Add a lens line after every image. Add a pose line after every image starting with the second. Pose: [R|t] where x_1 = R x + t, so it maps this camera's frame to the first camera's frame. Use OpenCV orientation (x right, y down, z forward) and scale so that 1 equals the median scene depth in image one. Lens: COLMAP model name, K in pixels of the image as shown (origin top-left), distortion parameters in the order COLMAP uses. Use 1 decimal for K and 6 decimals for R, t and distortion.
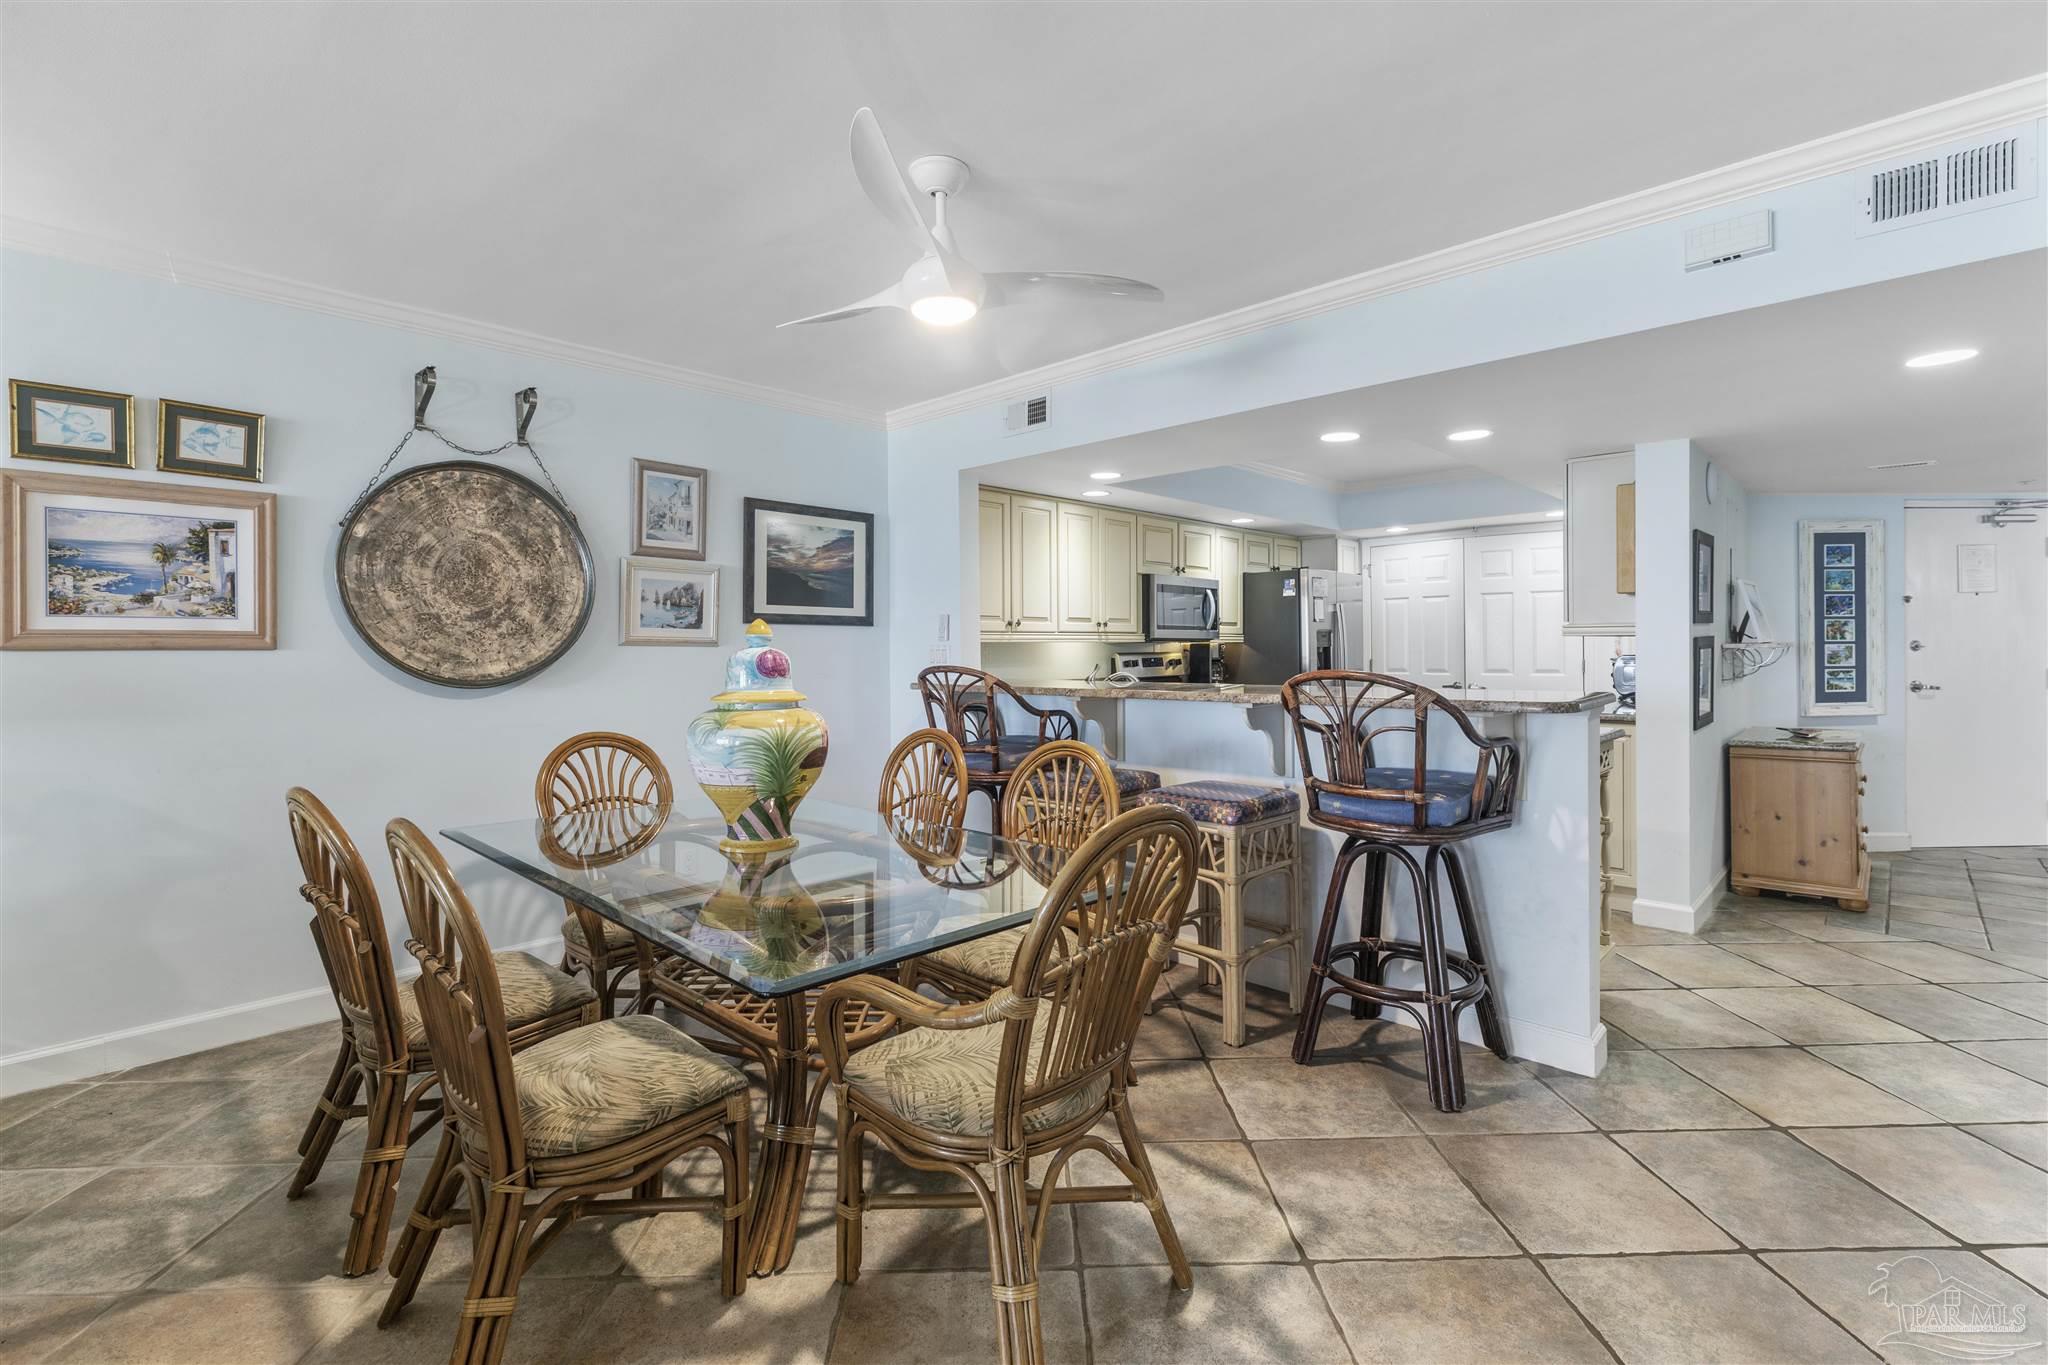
lens RADIAL K [[924.5, 0, 1031.8], [0, 924.5, 670.7], [0, 0, 1]] dist [0.000893, -0.000848]
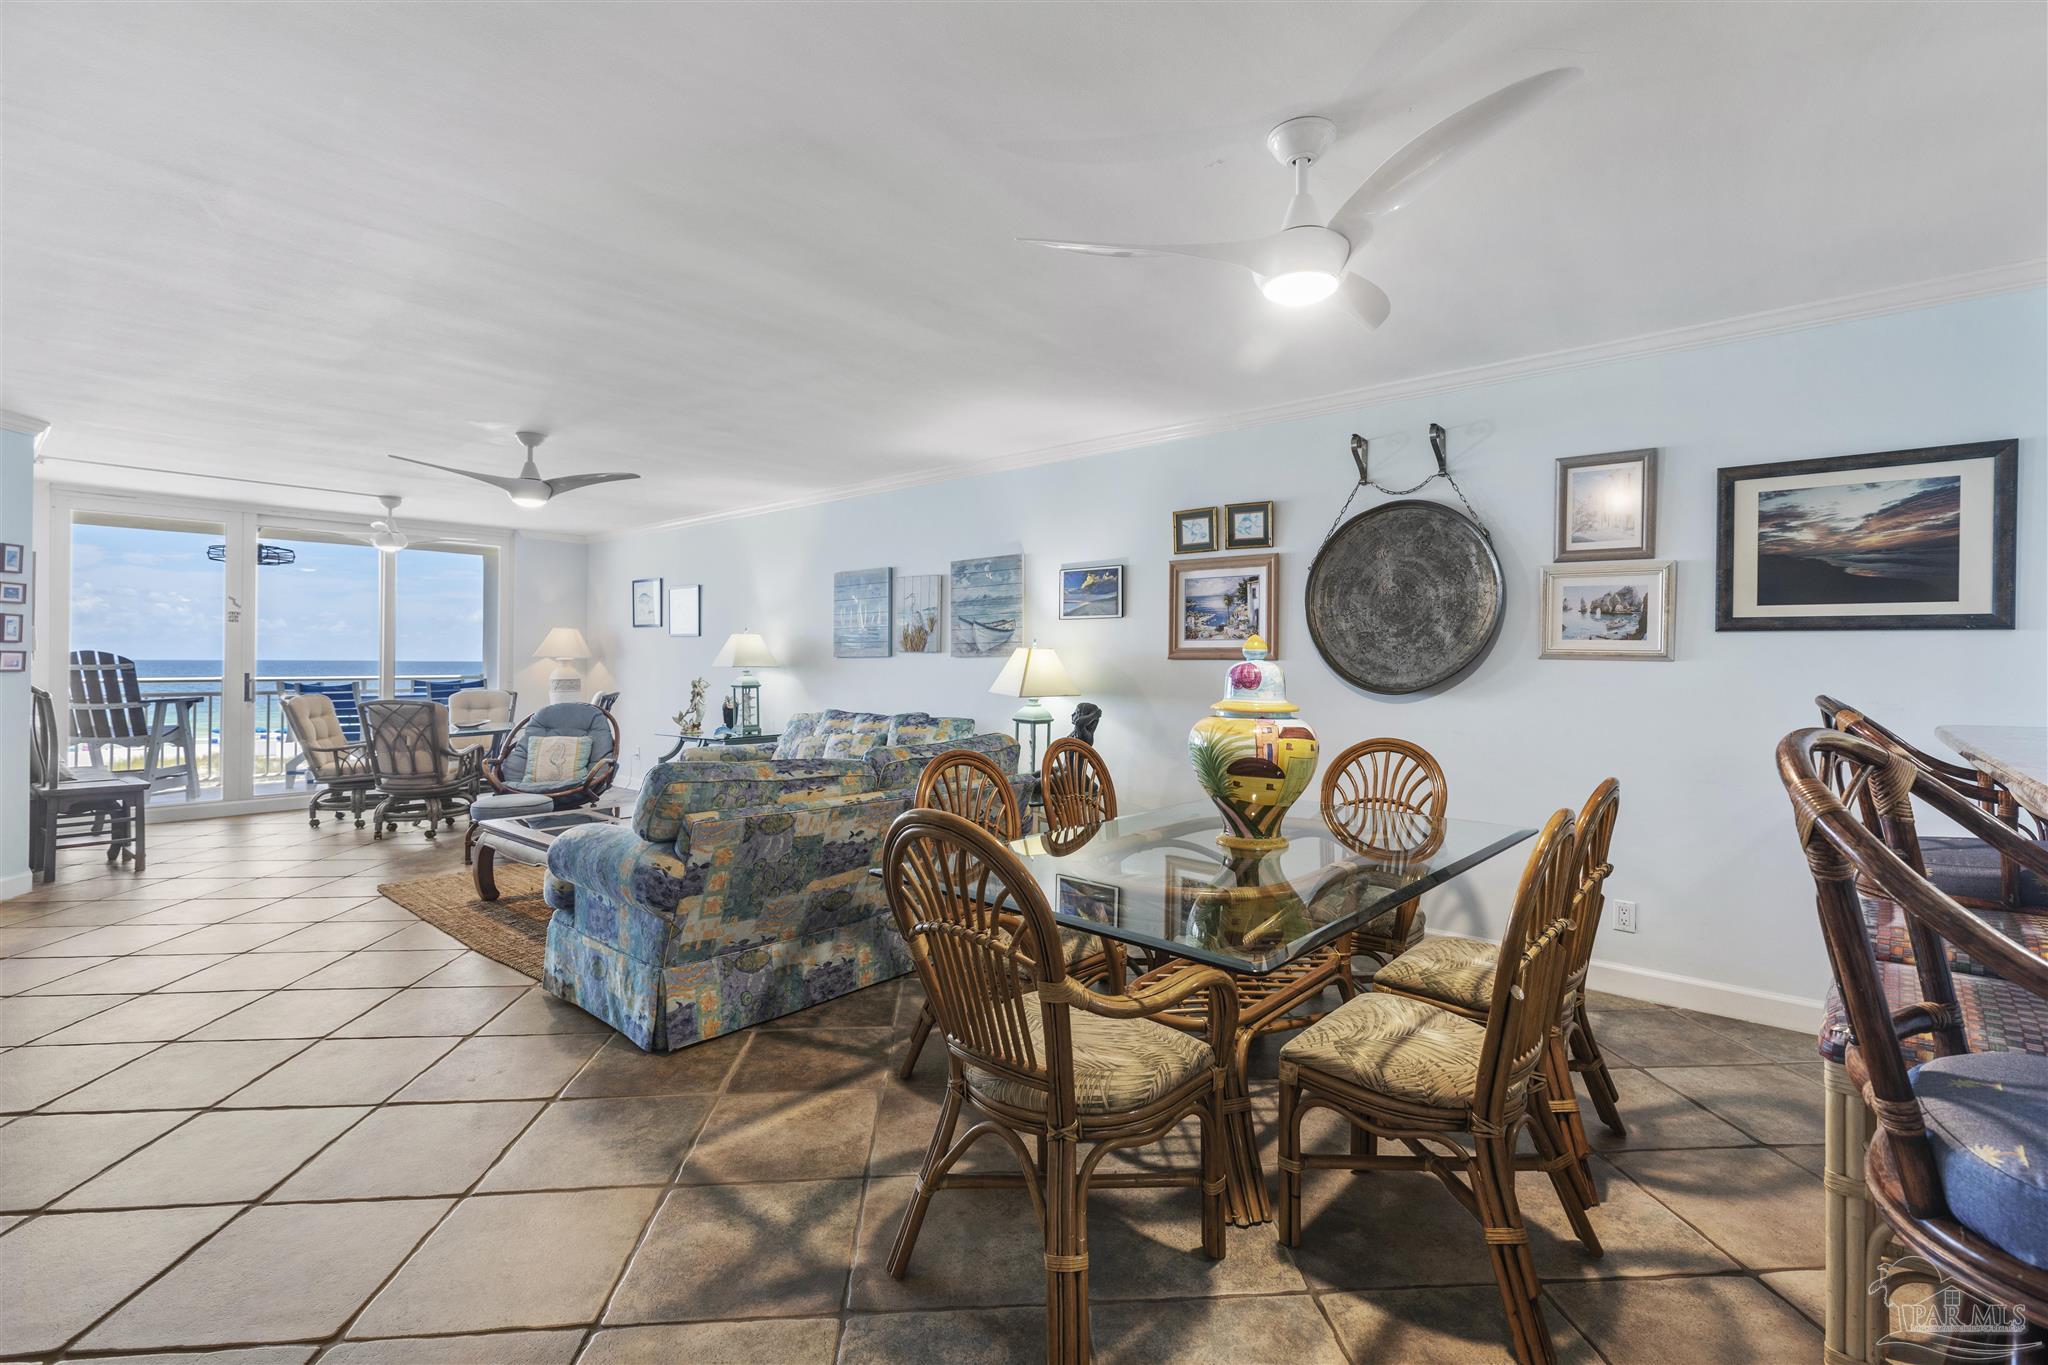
lens RADIAL K [[924.5, 0, 1025.6], [0, 924.5, 665.0], [0, 0, 1]] dist [0.000893, -0.000848]
pose [[0.040724, 0.011336, -0.999106, 0.538130], [-0.032230, 0.999430, 0.010026, -0.015079], [0.998651, 0.031793, 0.041066, 0.476383]]
